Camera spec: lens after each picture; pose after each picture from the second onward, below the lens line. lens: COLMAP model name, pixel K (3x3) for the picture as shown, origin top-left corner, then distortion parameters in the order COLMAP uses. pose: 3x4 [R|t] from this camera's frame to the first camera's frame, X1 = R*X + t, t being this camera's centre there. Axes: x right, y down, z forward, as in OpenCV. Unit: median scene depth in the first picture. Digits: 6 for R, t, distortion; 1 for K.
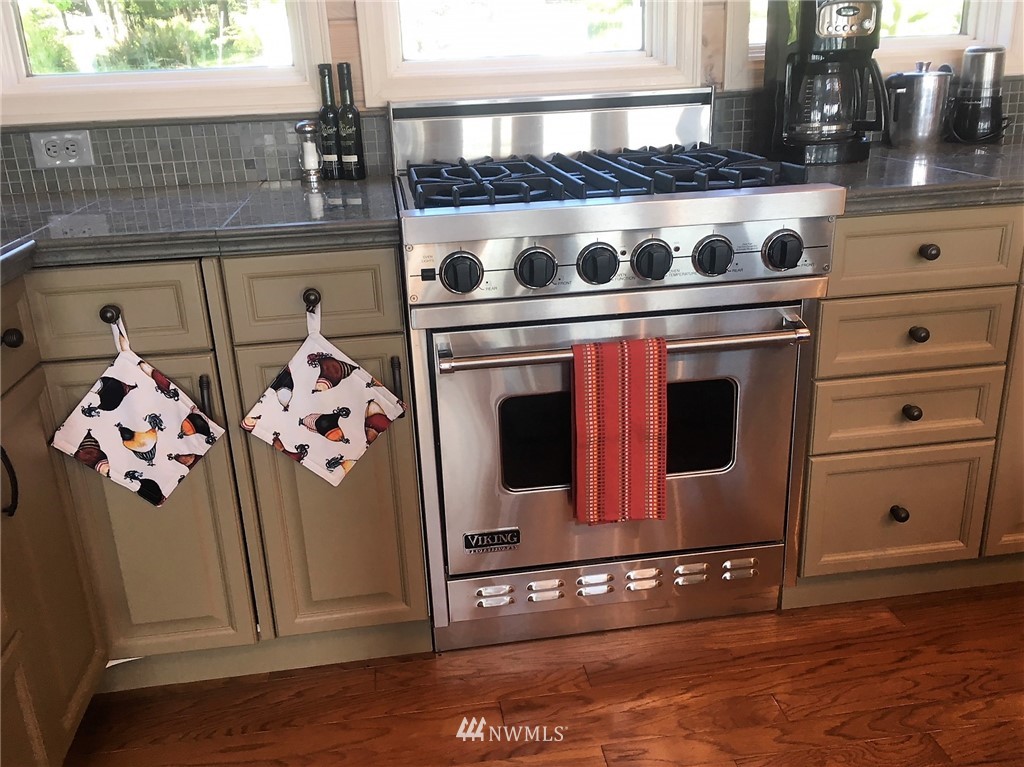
lens RADIAL K [[894.5, 0, 515.1], [0, 894.5, 387.8], [0, 0, 1]] dist [0.069592, -0.085160]
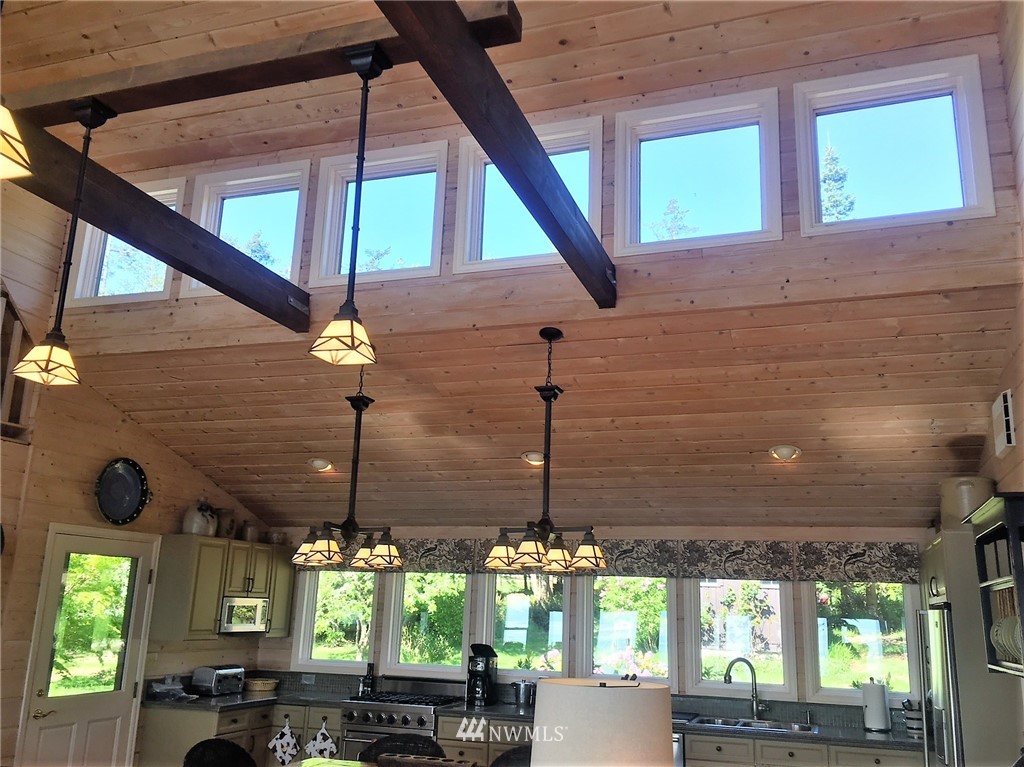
lens RADIAL K [[894.5, 0, 515.2], [0, 894.5, 388.1], [0, 0, 1]] dist [0.069592, -0.085160]
pose [[0.886272, -0.042271, -0.461232, 2.521973], [-0.221934, 0.835302, -0.503007, 0.526319], [0.406531, 0.548164, 0.730923, -2.550992]]
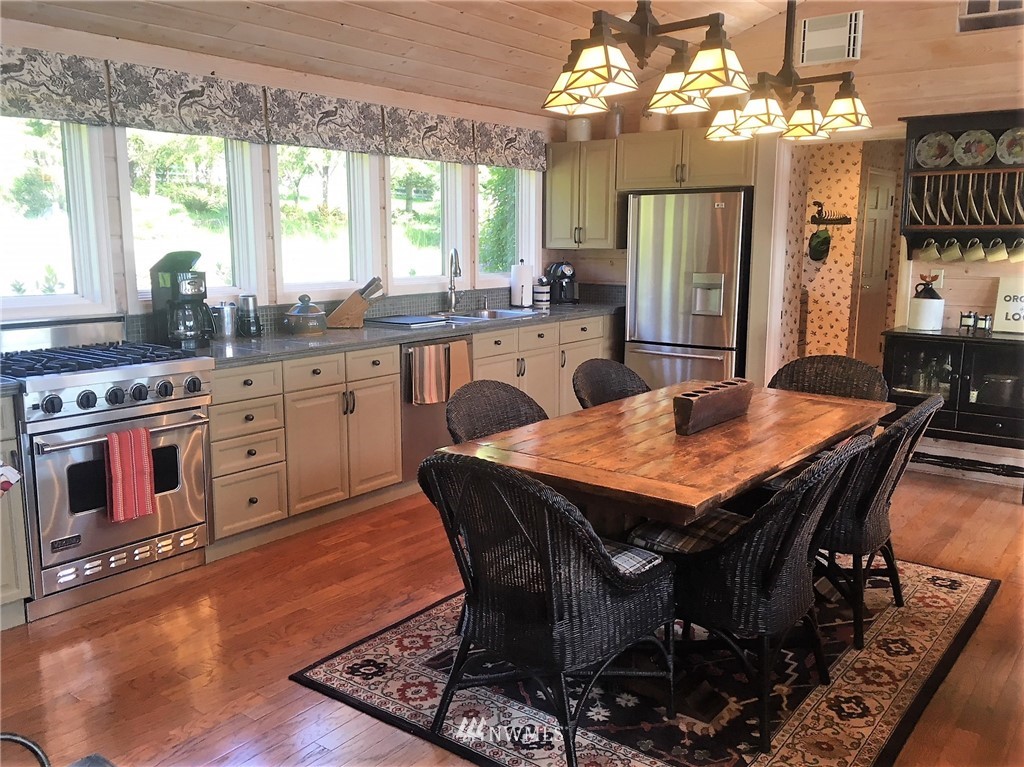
lens RADIAL K [[894.5, 0, 515.4], [0, 894.5, 386.4], [0, 0, 1]] dist [0.069592, -0.085160]
pose [[0.707203, -0.073900, 0.703138, -0.724381], [0.209557, 0.971743, -0.108638, 0.269496], [-0.675241, 0.224177, 0.702705, -1.163576]]
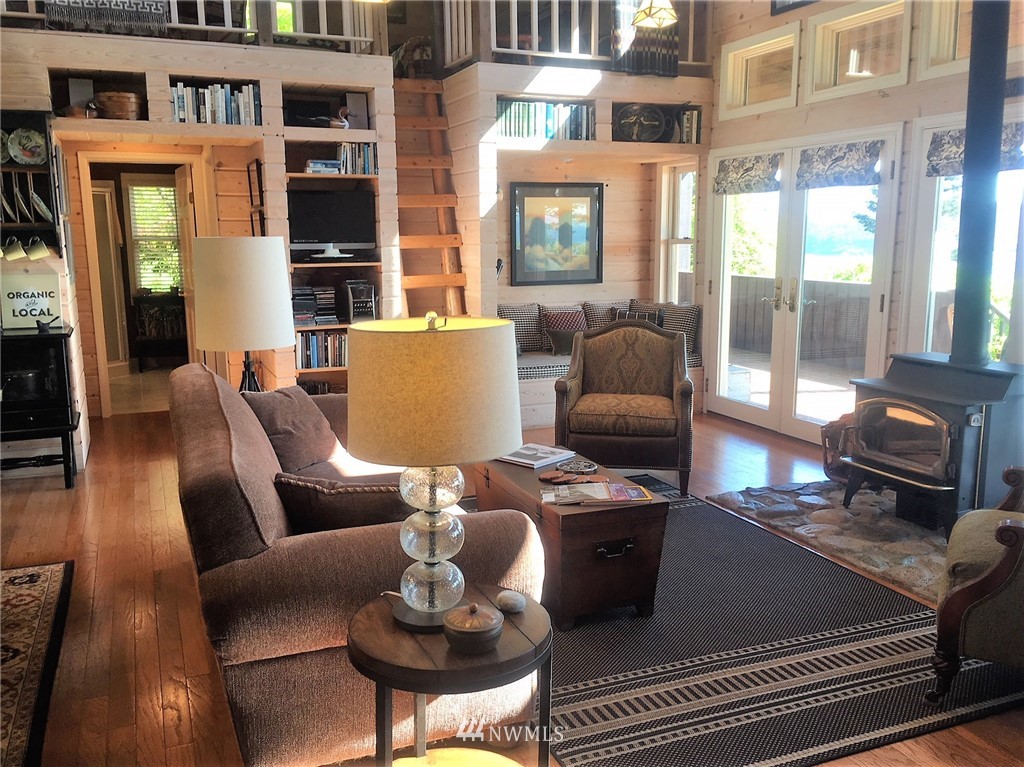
lens RADIAL K [[894.5, 0, 510.8], [0, 894.5, 387.3], [0, 0, 1]] dist [0.069592, -0.085160]
pose [[-0.250044, -0.122188, 0.960494, -0.845600], [0.346721, 0.914921, 0.206652, 0.236509], [-0.904026, 0.384695, -0.186406, -1.052797]]
